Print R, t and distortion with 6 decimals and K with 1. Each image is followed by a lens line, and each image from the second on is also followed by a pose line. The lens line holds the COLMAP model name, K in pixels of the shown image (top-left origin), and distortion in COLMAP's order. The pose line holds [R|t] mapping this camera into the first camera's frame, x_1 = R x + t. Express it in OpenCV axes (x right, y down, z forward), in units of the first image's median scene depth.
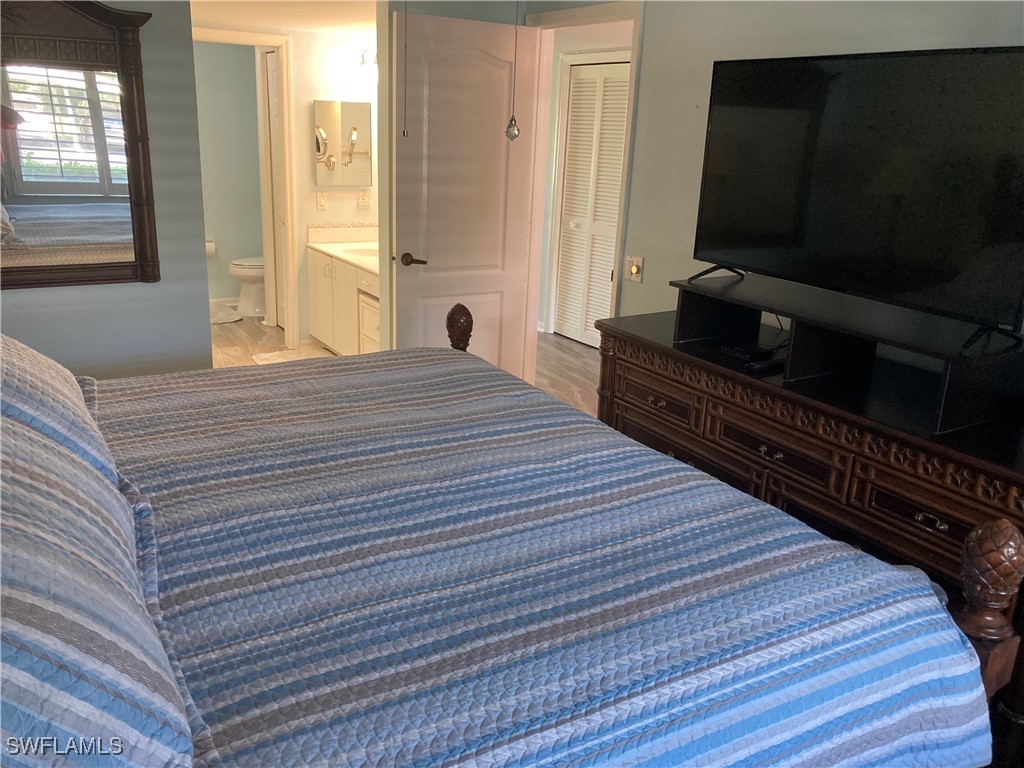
lens RADIAL K [[831.1, 0, 508.5], [0, 831.1, 383.2], [0, 0, 1]] dist [0.022218, -0.047390]
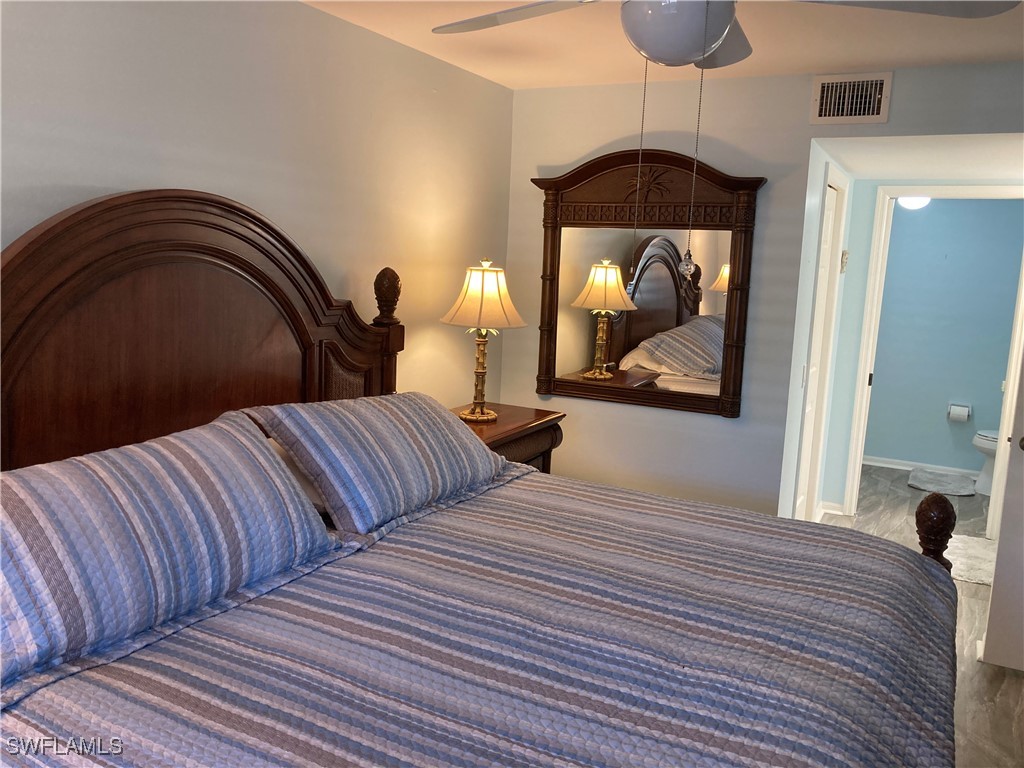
lens RADIAL K [[831.1, 0, 512.9], [0, 831.1, 384.7], [0, 0, 1]] dist [0.022218, -0.047390]
pose [[0.515088, 0.116979, -0.849117, 0.563057], [-0.274027, 0.961127, -0.033819, -0.084780], [0.812154, 0.250101, 0.527120, 0.346937]]
